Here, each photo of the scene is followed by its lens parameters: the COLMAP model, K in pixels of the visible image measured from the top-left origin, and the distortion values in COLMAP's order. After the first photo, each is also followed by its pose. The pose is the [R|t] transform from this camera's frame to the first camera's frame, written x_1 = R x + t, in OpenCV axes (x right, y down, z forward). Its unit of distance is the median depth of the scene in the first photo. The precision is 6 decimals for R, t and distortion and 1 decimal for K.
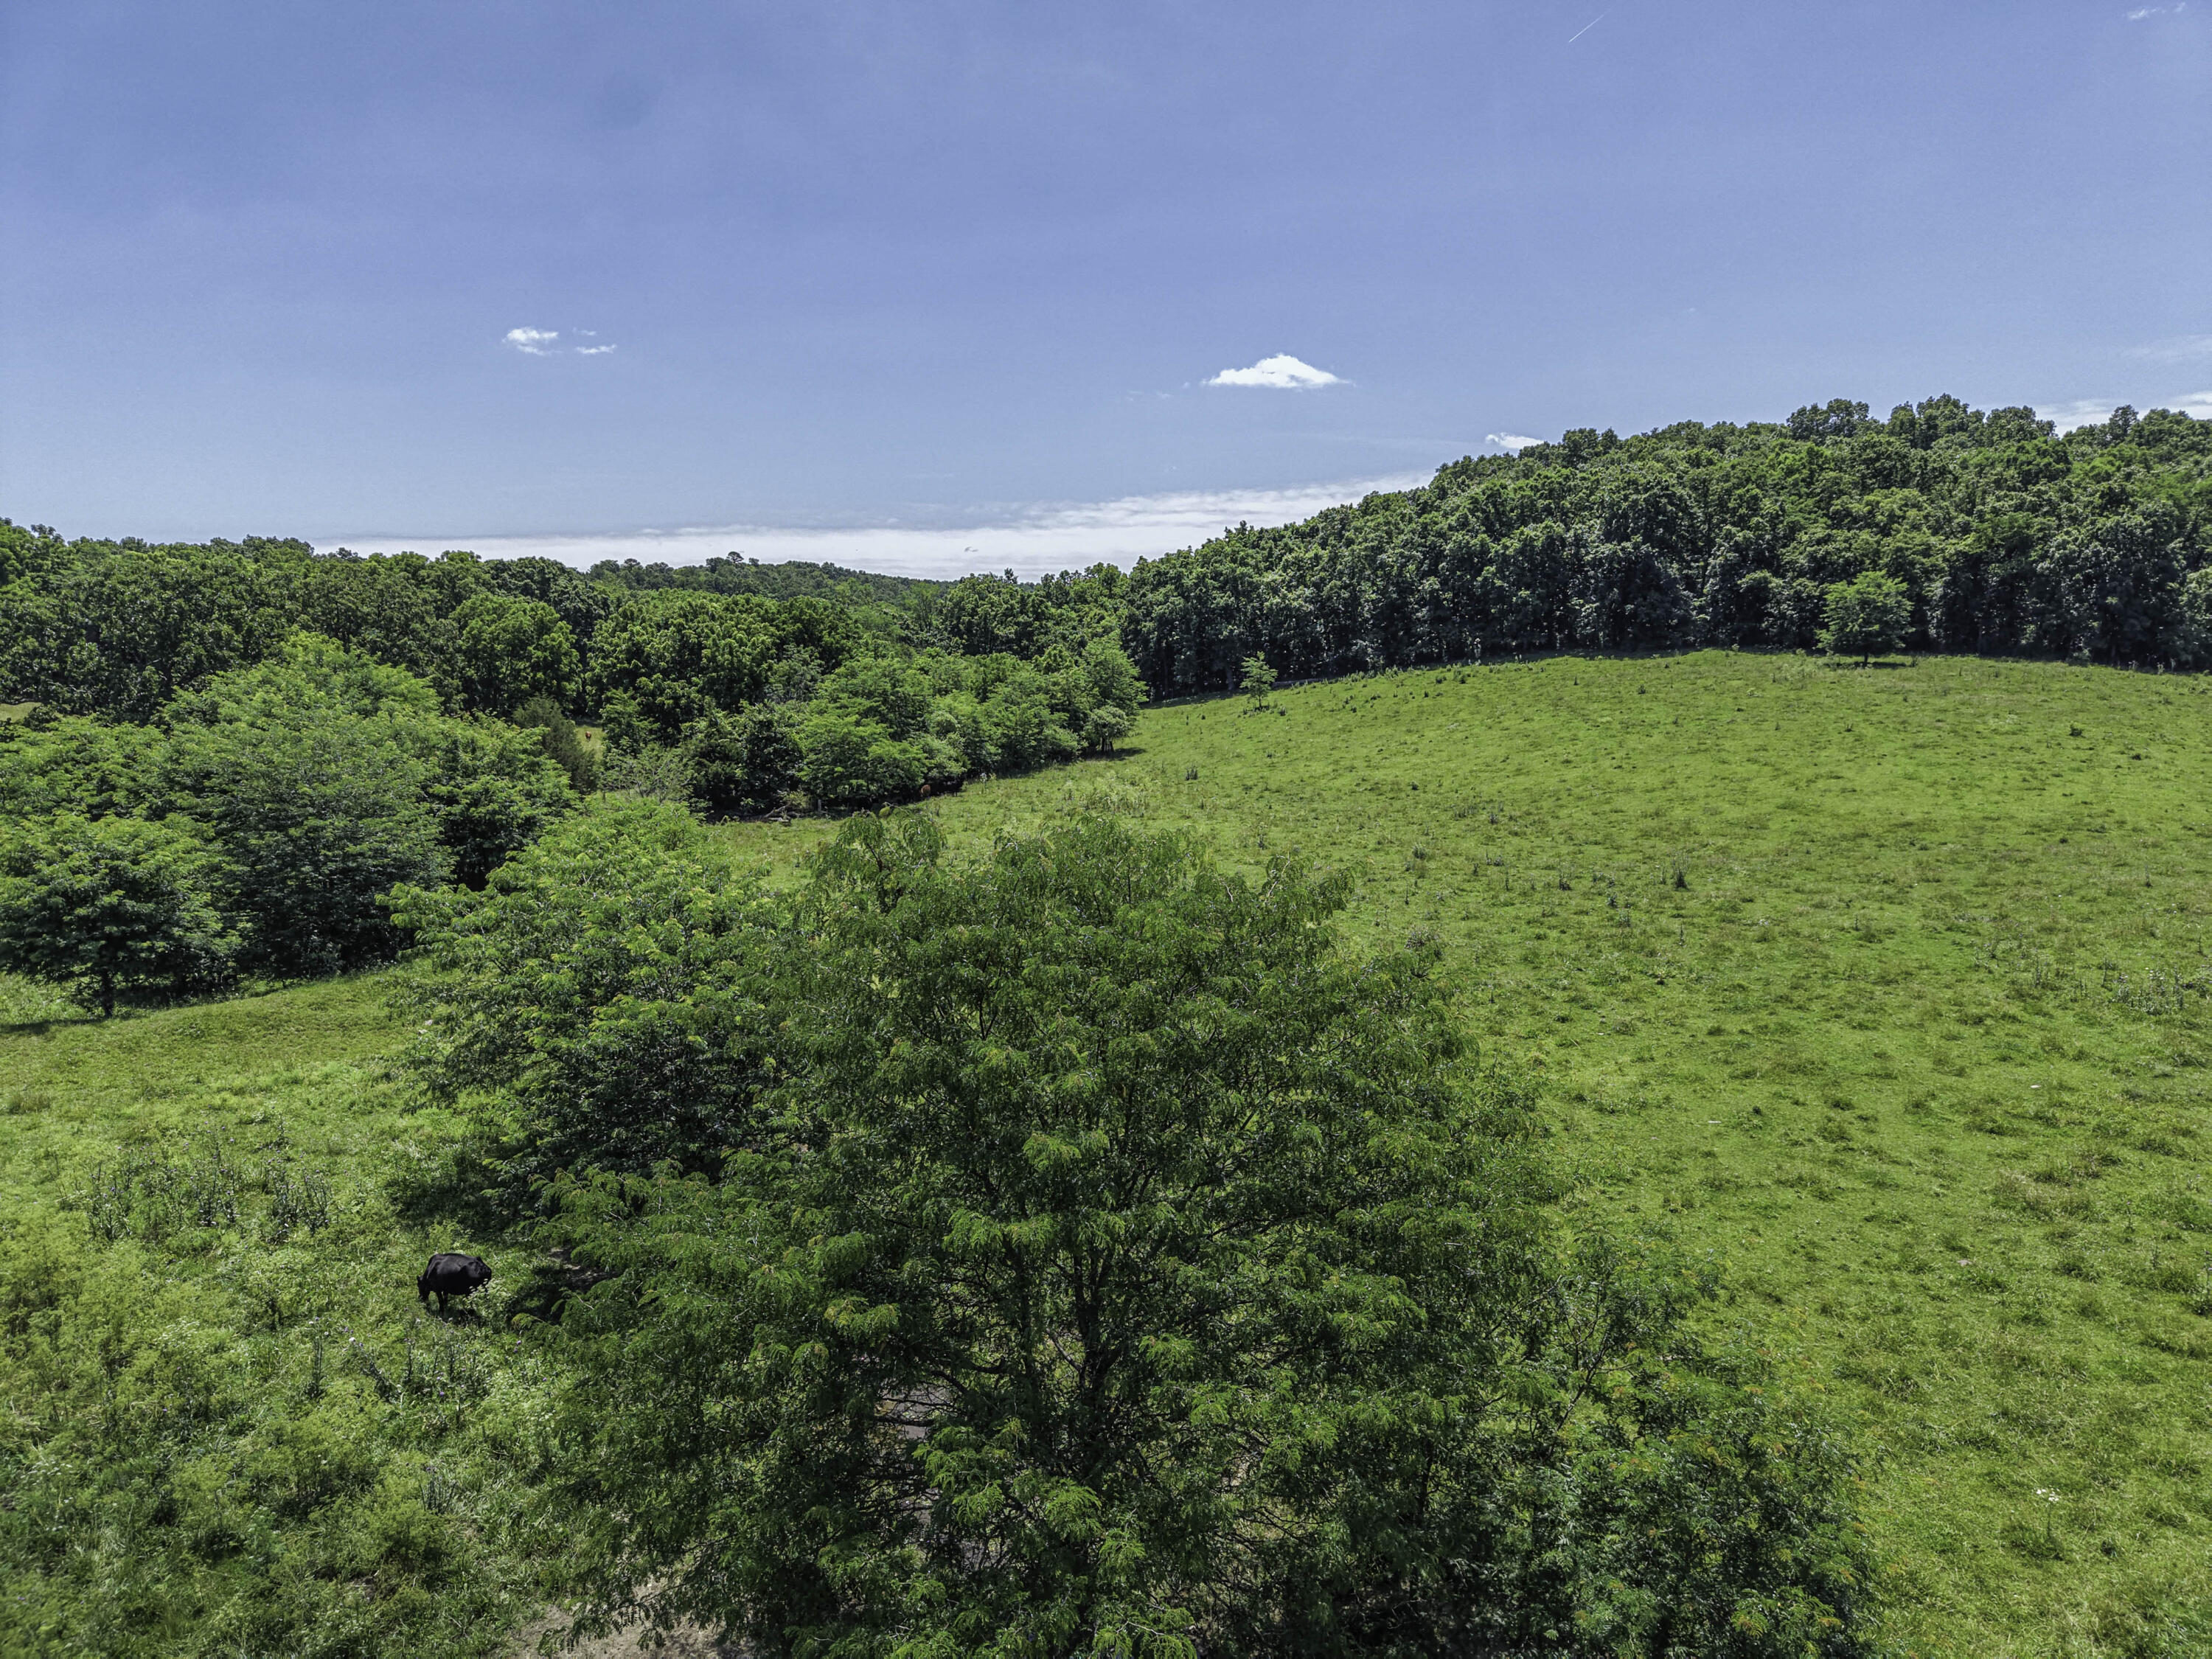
lens RADIAL K [[1480.0, 0, 1112.4], [0, 1480.0, 840.8], [0, 0, 1]] dist [0.035893, -0.038572]
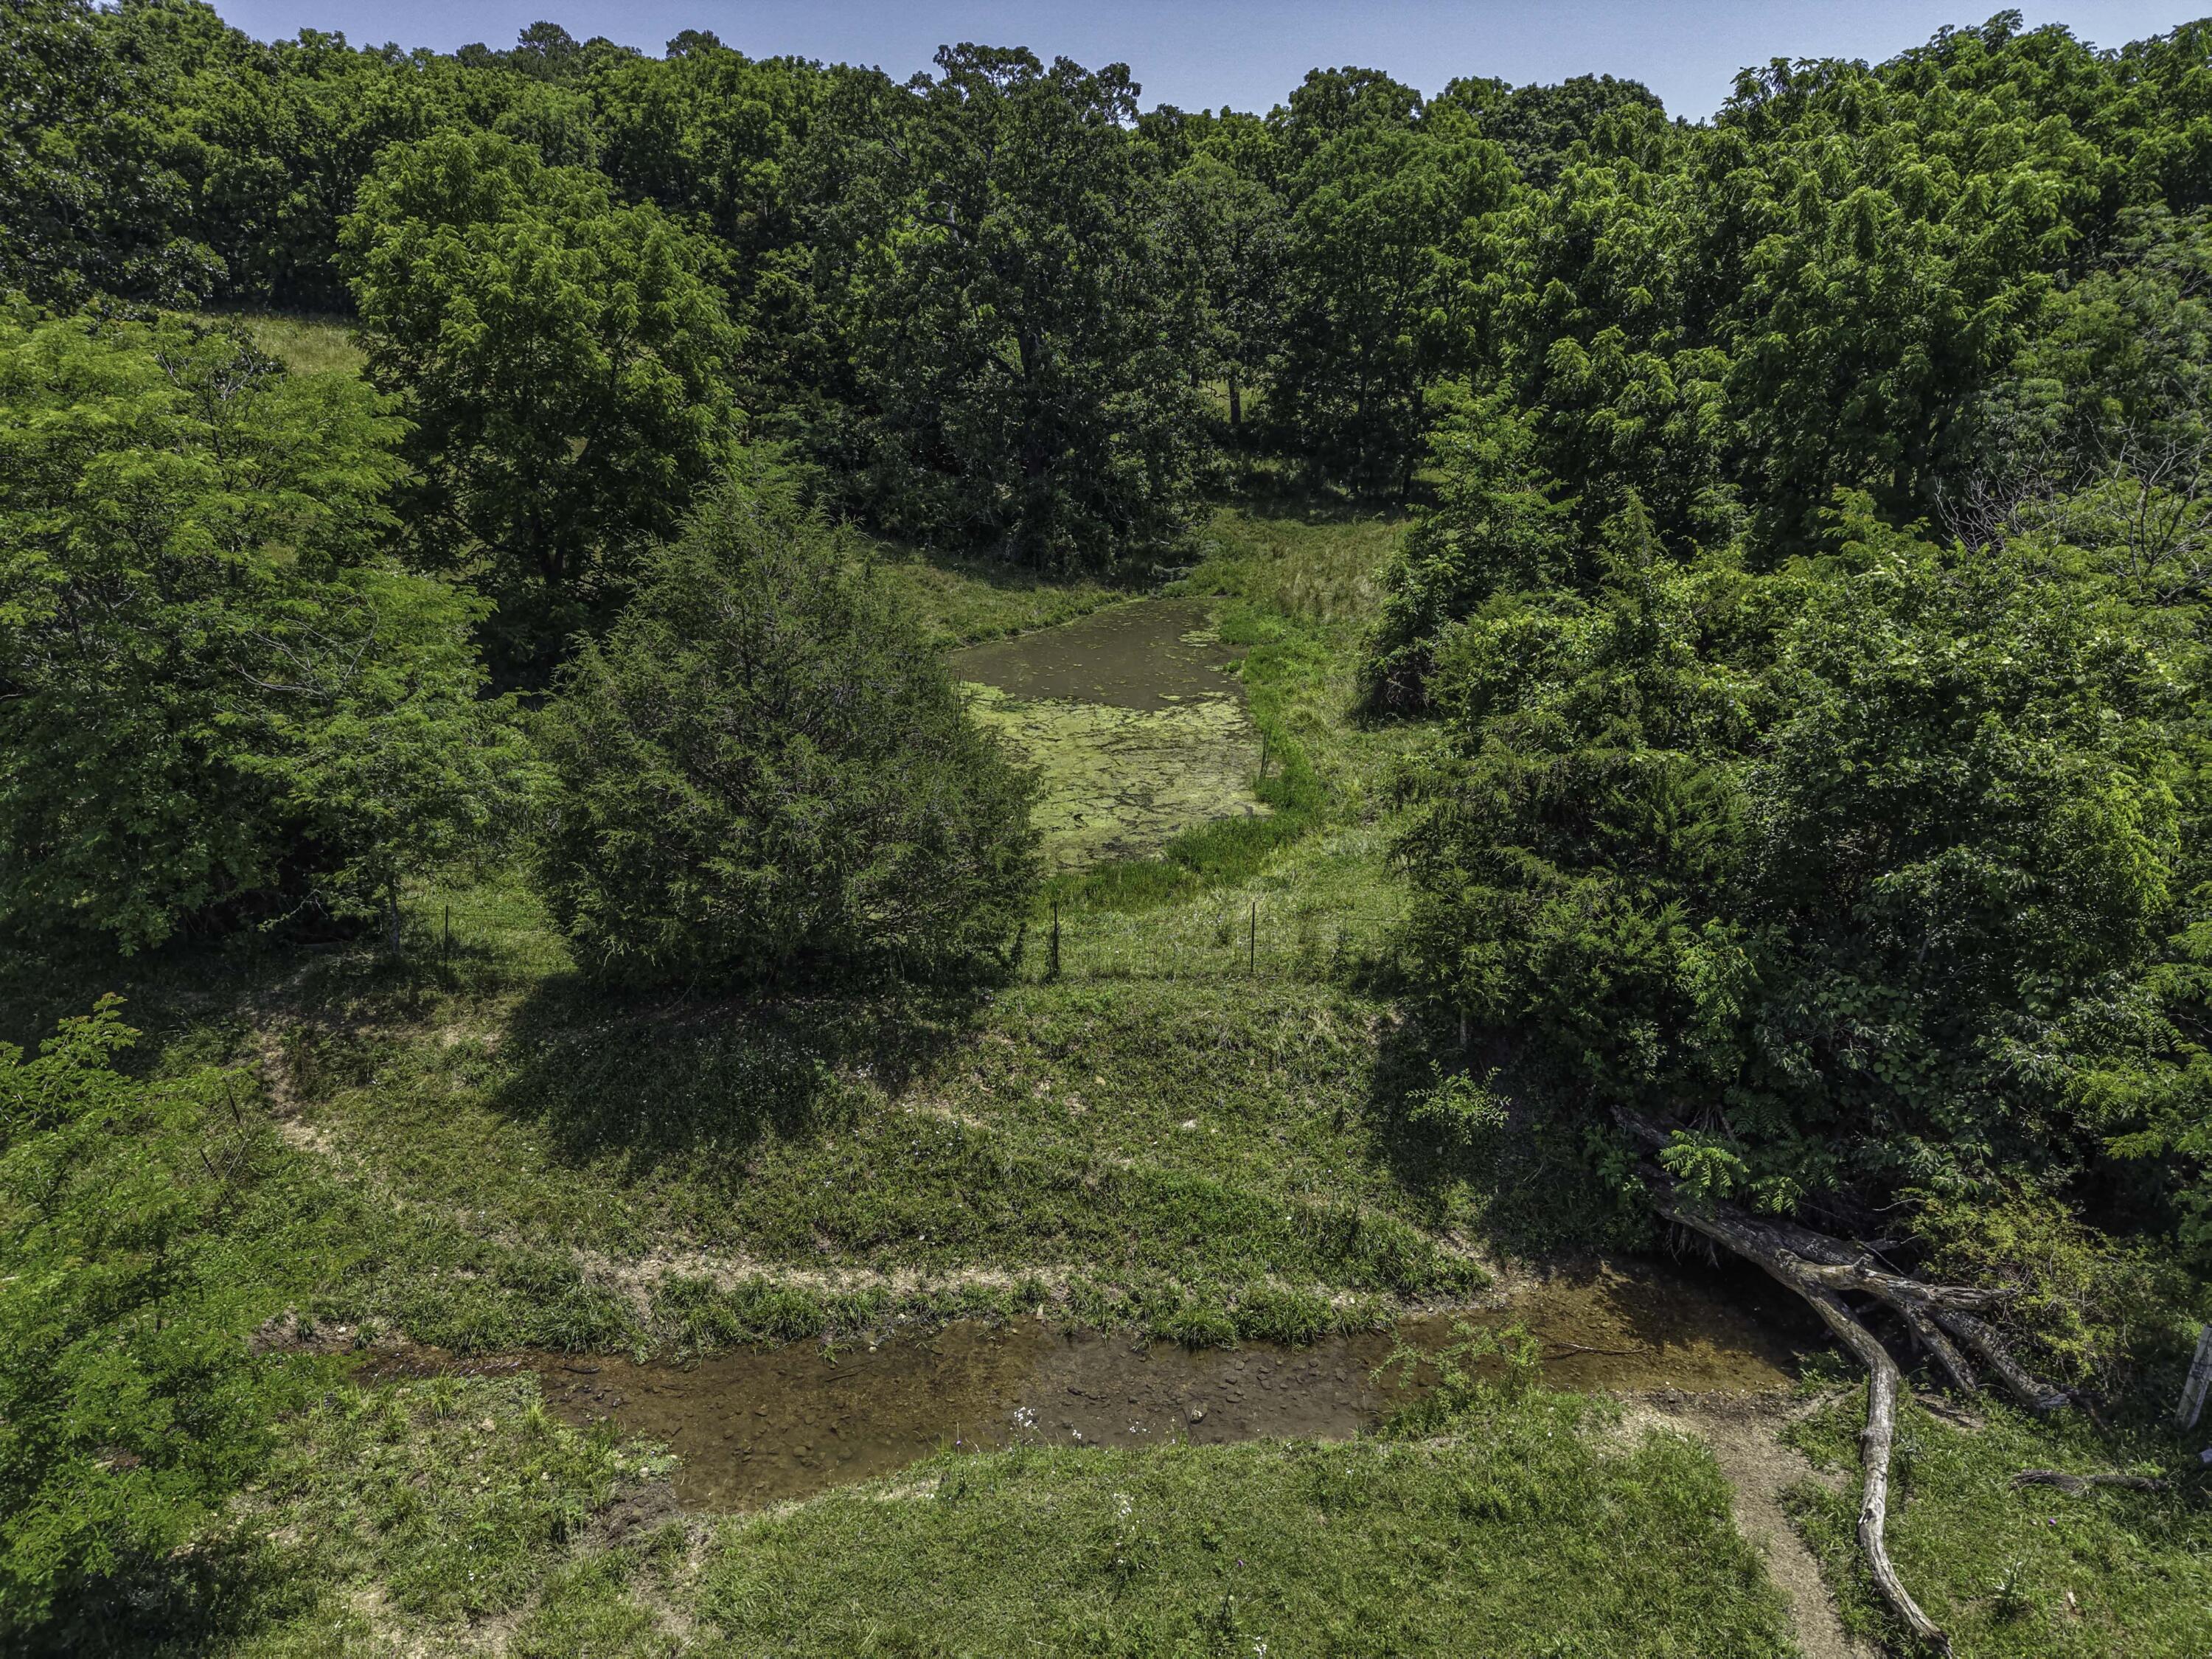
lens RADIAL K [[1480.0, 0, 1103.2], [0, 1480.0, 838.7], [0, 0, 1]] dist [0.035893, -0.038572]
pose [[0.736263, 0.234952, -0.634598, -0.165651], [-0.073375, 0.959979, 0.270290, -0.087833], [0.672705, -0.152442, 0.724037, 0.700917]]
